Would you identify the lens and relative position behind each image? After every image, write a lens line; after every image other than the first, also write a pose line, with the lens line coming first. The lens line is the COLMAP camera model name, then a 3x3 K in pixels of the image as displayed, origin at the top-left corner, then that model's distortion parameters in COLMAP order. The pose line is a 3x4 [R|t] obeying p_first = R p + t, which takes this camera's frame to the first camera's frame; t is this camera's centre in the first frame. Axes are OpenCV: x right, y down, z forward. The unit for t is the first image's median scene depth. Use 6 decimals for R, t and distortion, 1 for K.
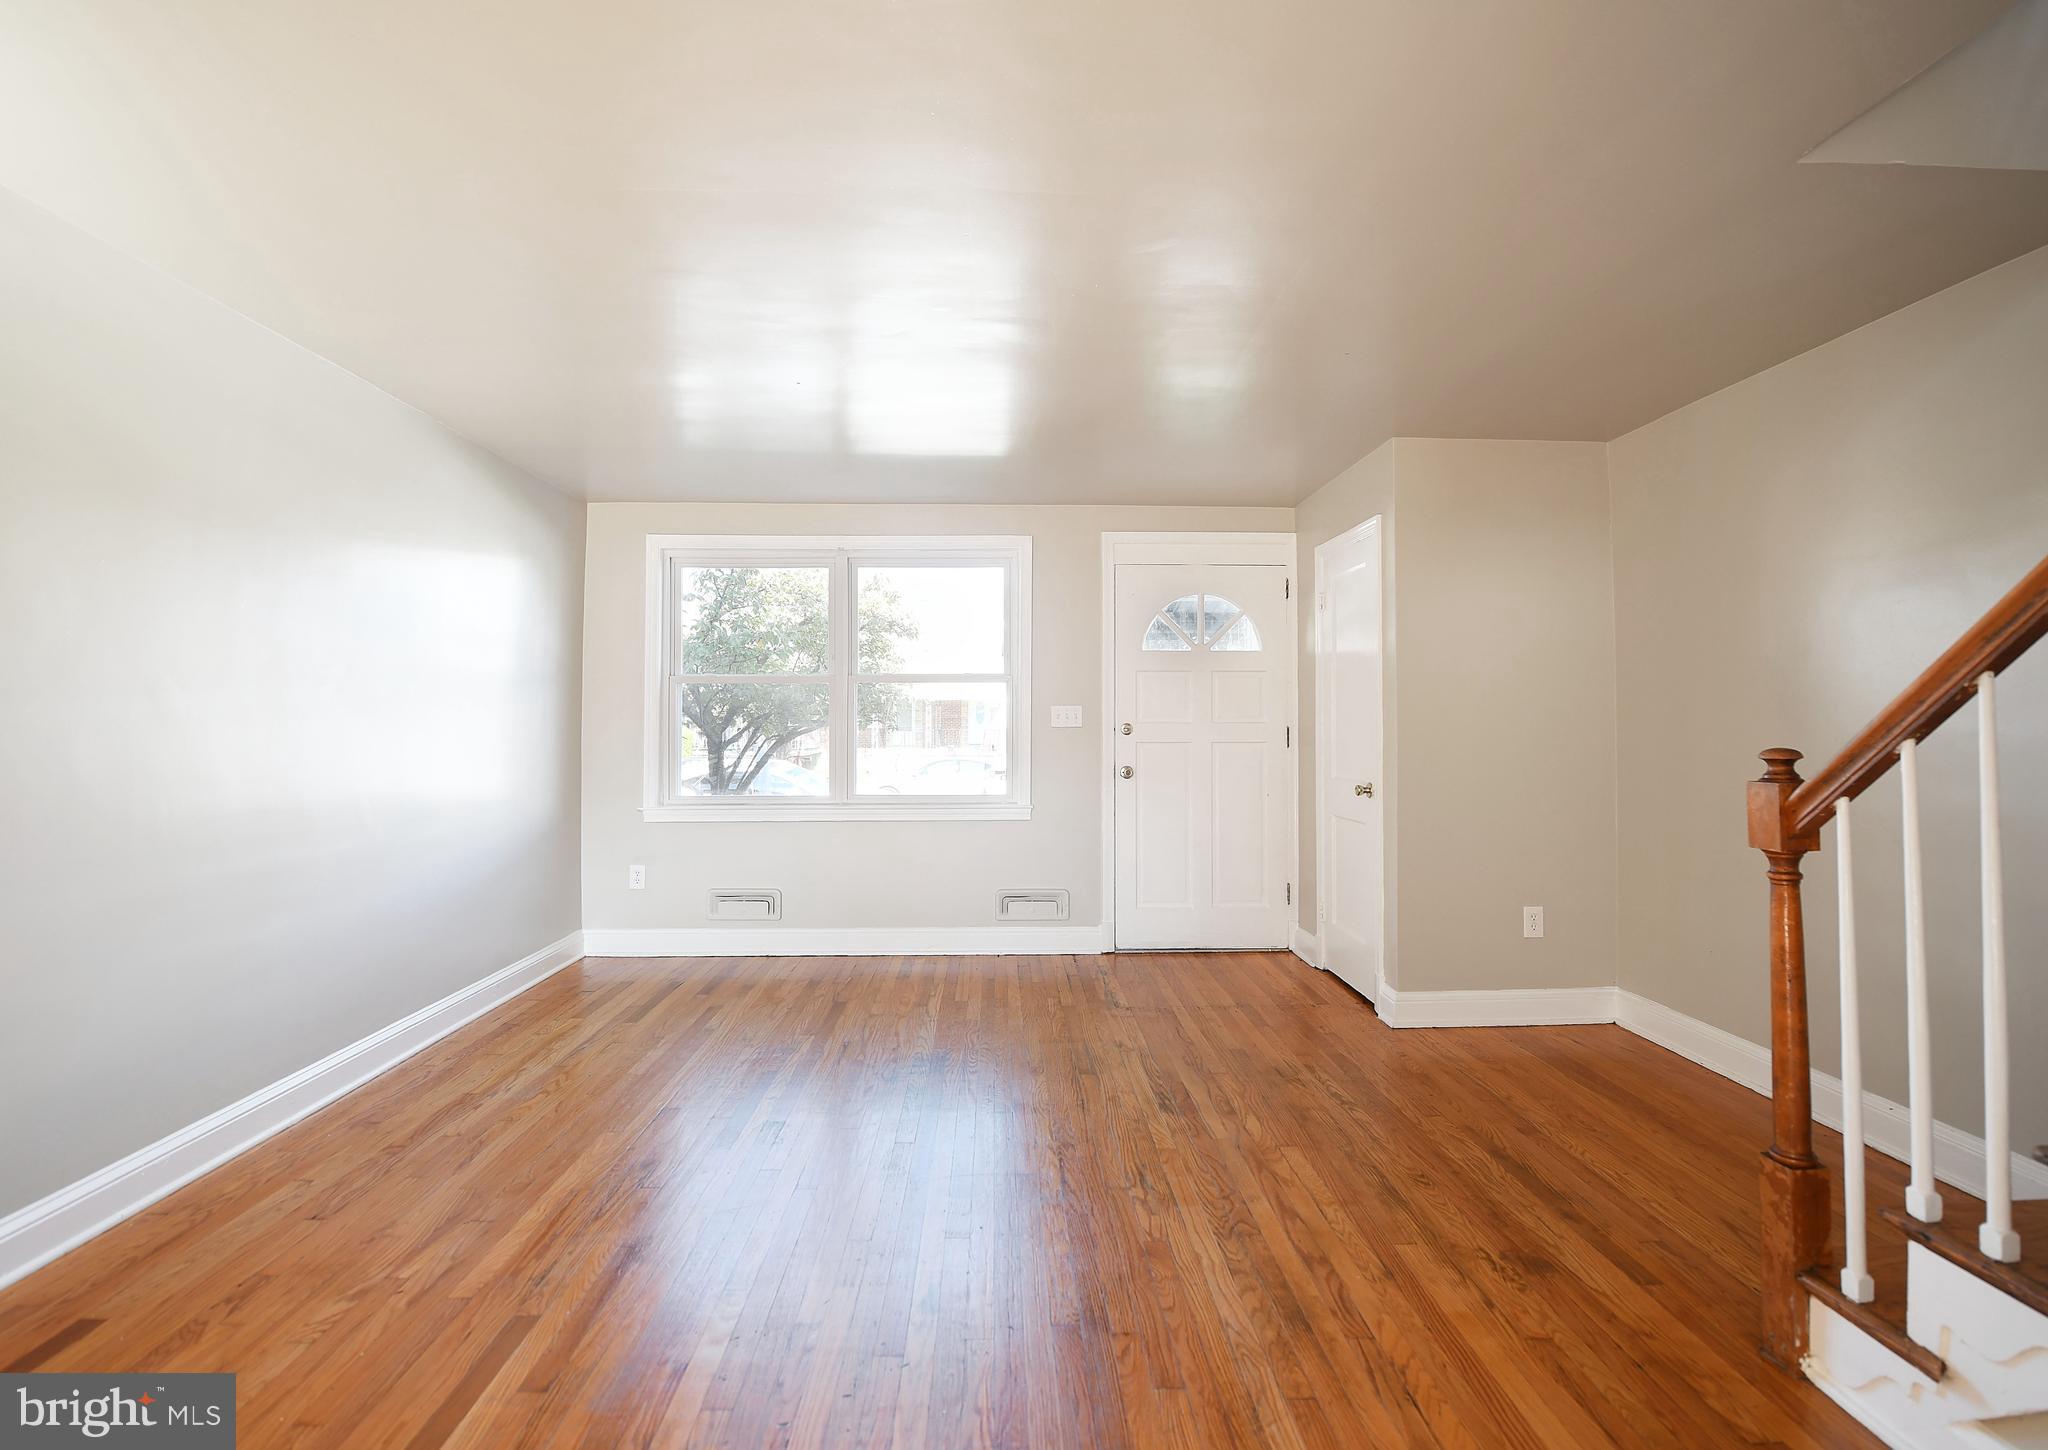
lens RADIAL K [[931.4, 0, 1016.6], [0, 931.4, 705.5], [0, 0, 1]] dist [-0.010240, -0.000796]
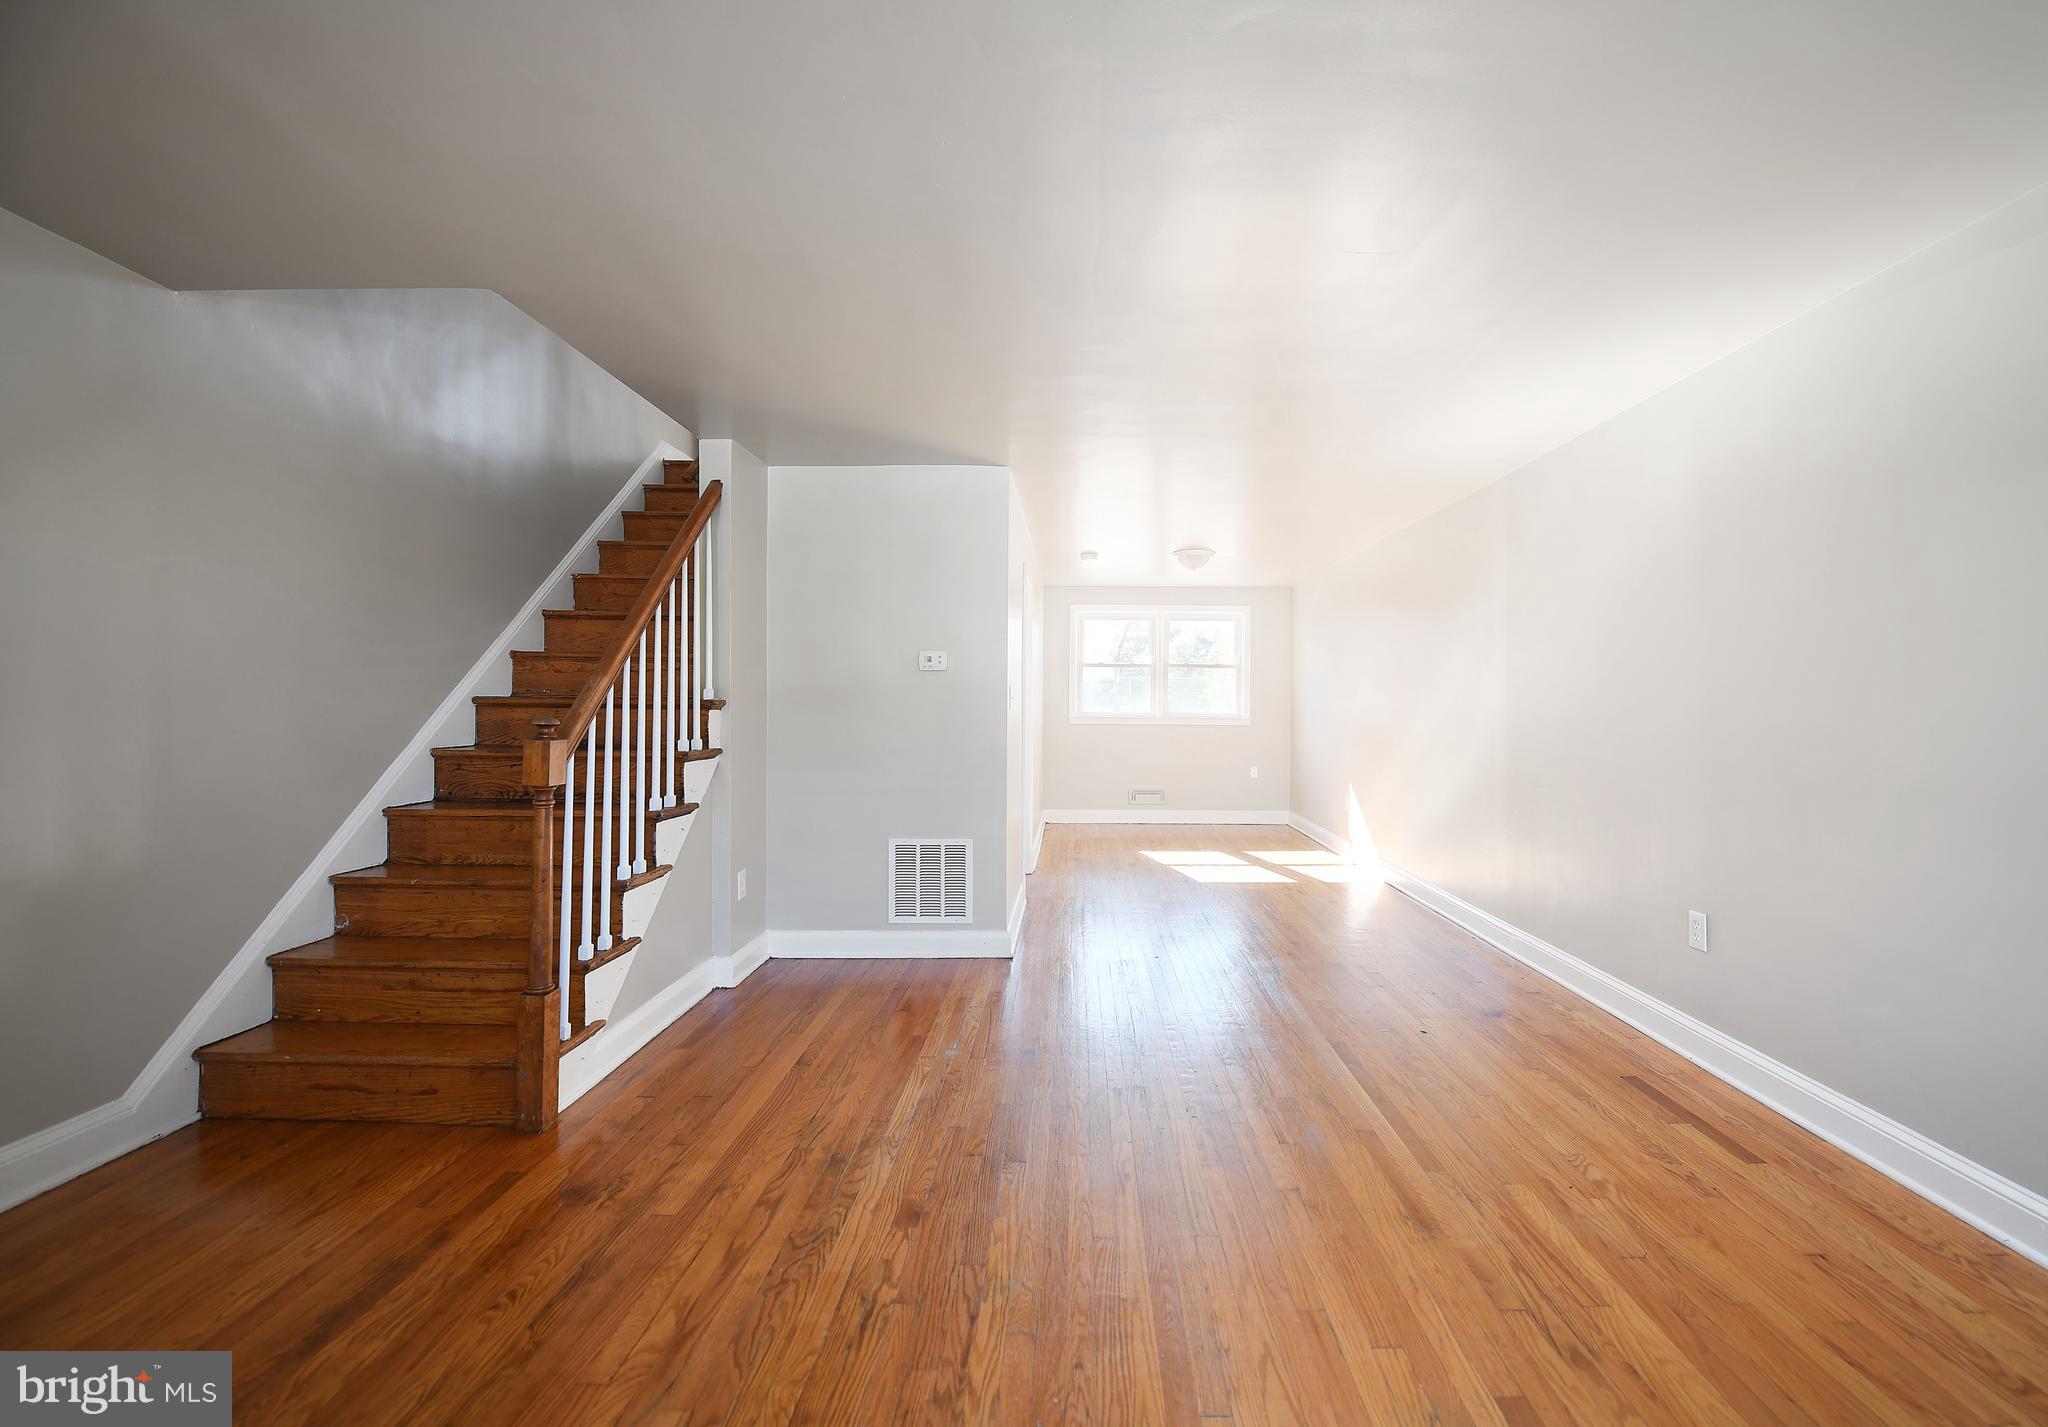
lens RADIAL K [[860.9, 0, 1073.9], [0, 860.9, 700.4], [0, 0, 1]] dist [-0.014876, -0.001630]
pose [[-0.999579, -0.005234, 0.028537, -0.033793], [-0.005887, 0.999722, -0.022845, 0.022814], [-0.028409, -0.023003, -0.999332, 1.214963]]
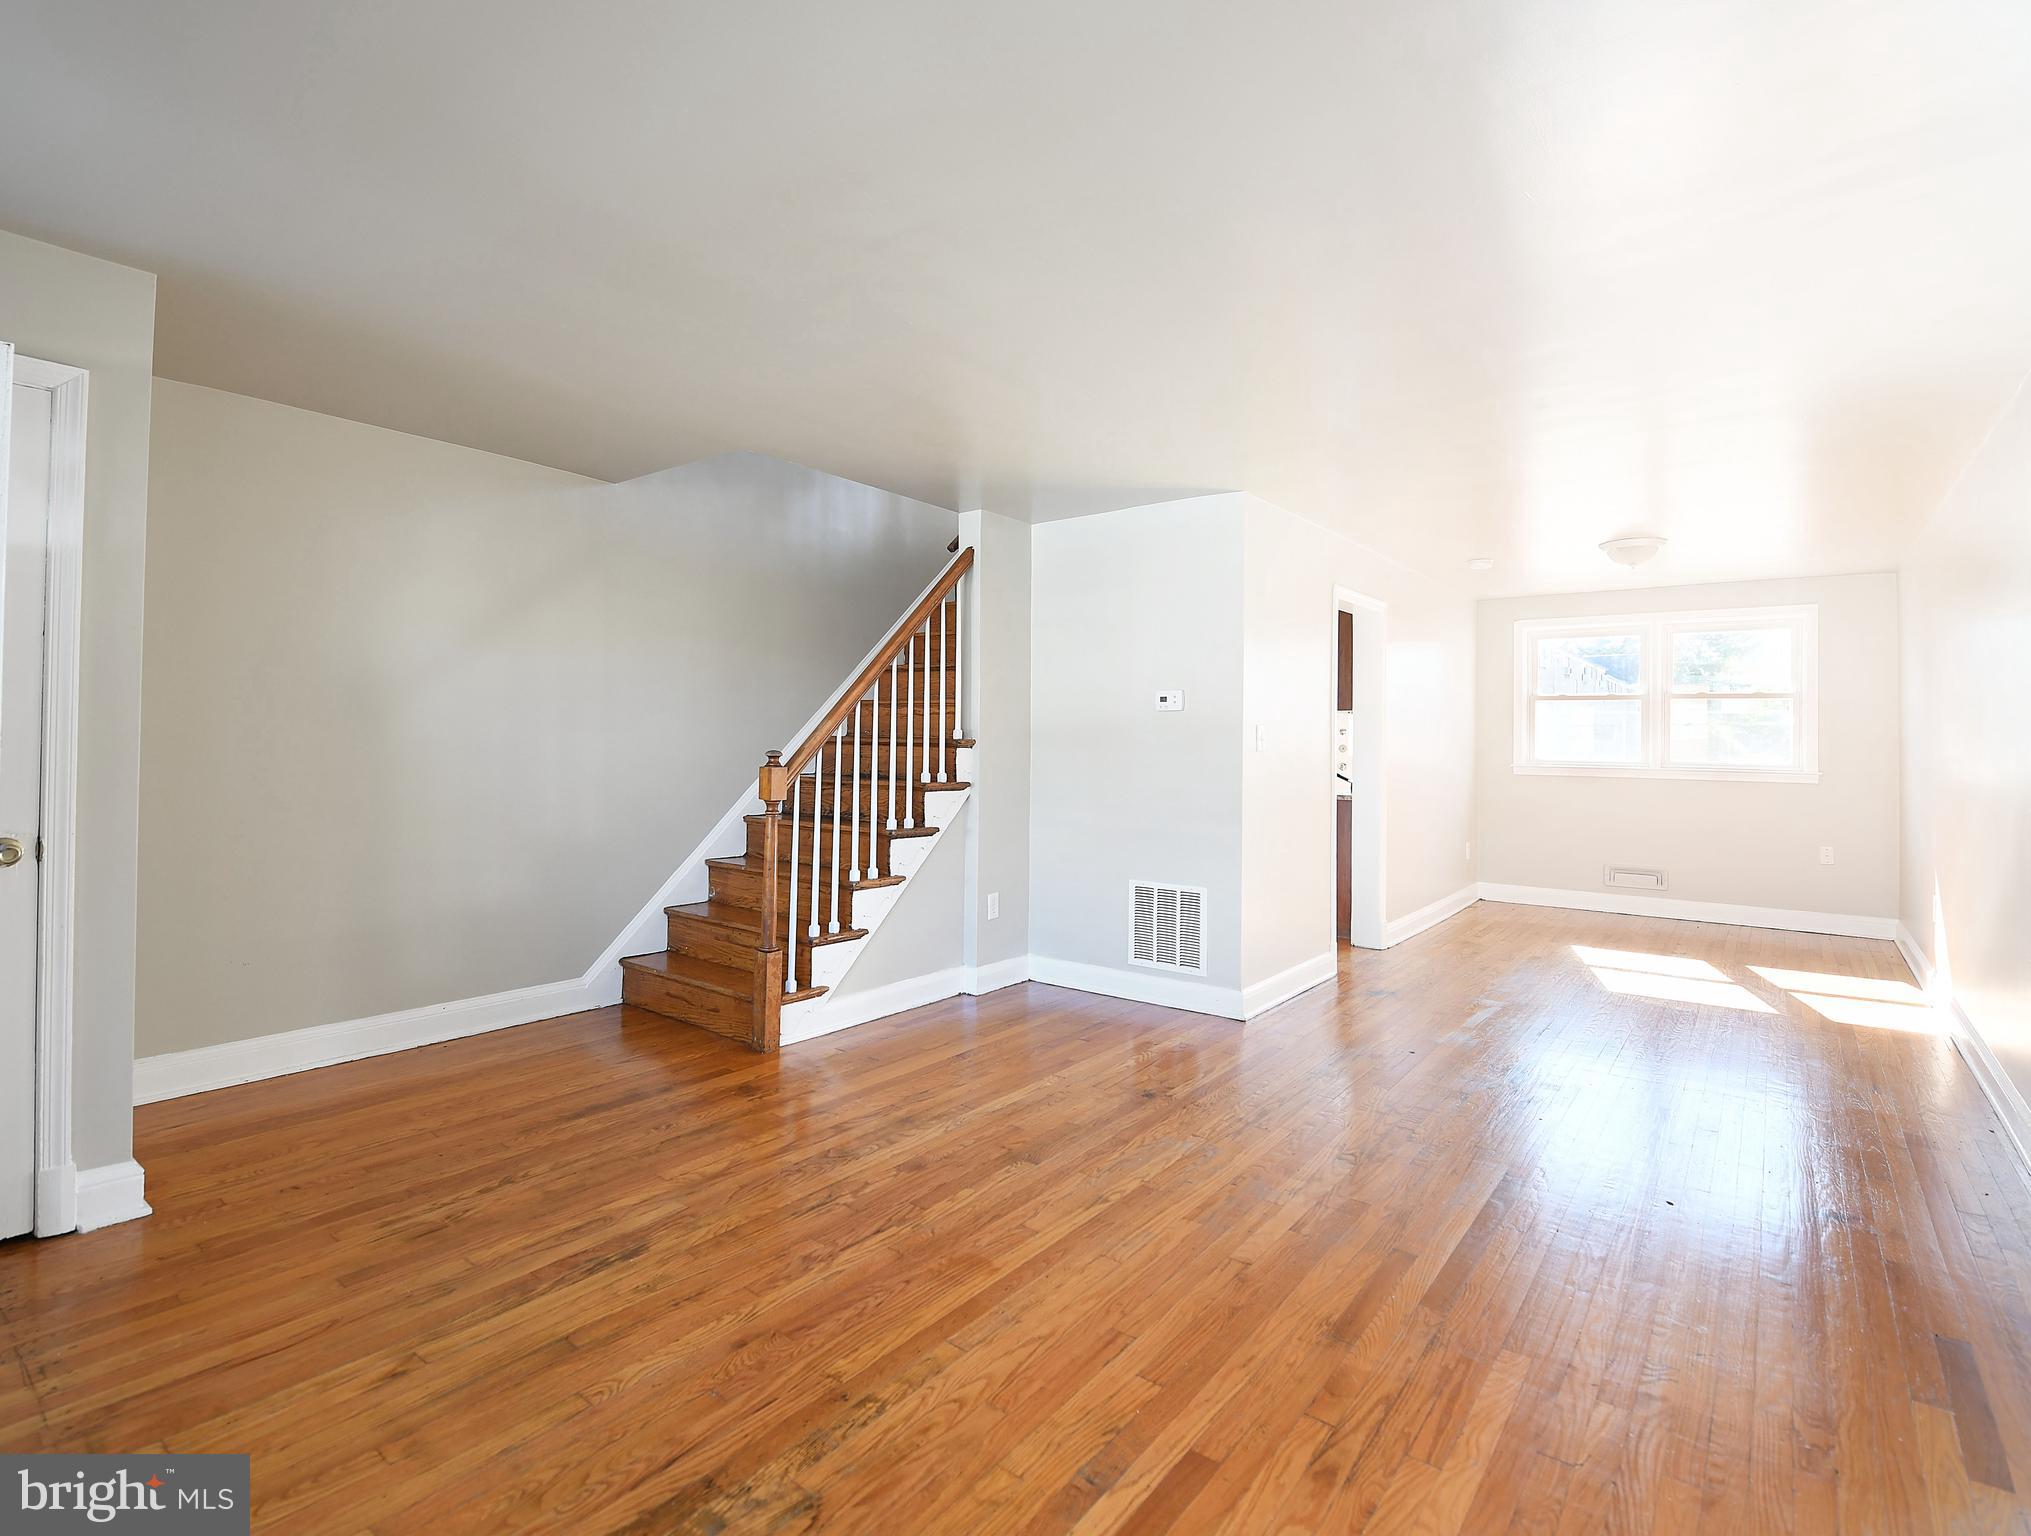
lens RADIAL K [[992.6, 0, 951.4], [0, 992.6, 721.6], [0, 0, 1]] dist [-0.013435, -0.001487]
pose [[-0.751864, 0.001459, 0.659316, -0.474112], [-0.026773, 0.999105, -0.032742, 0.021746], [-0.658774, -0.042269, -0.751153, 1.234349]]
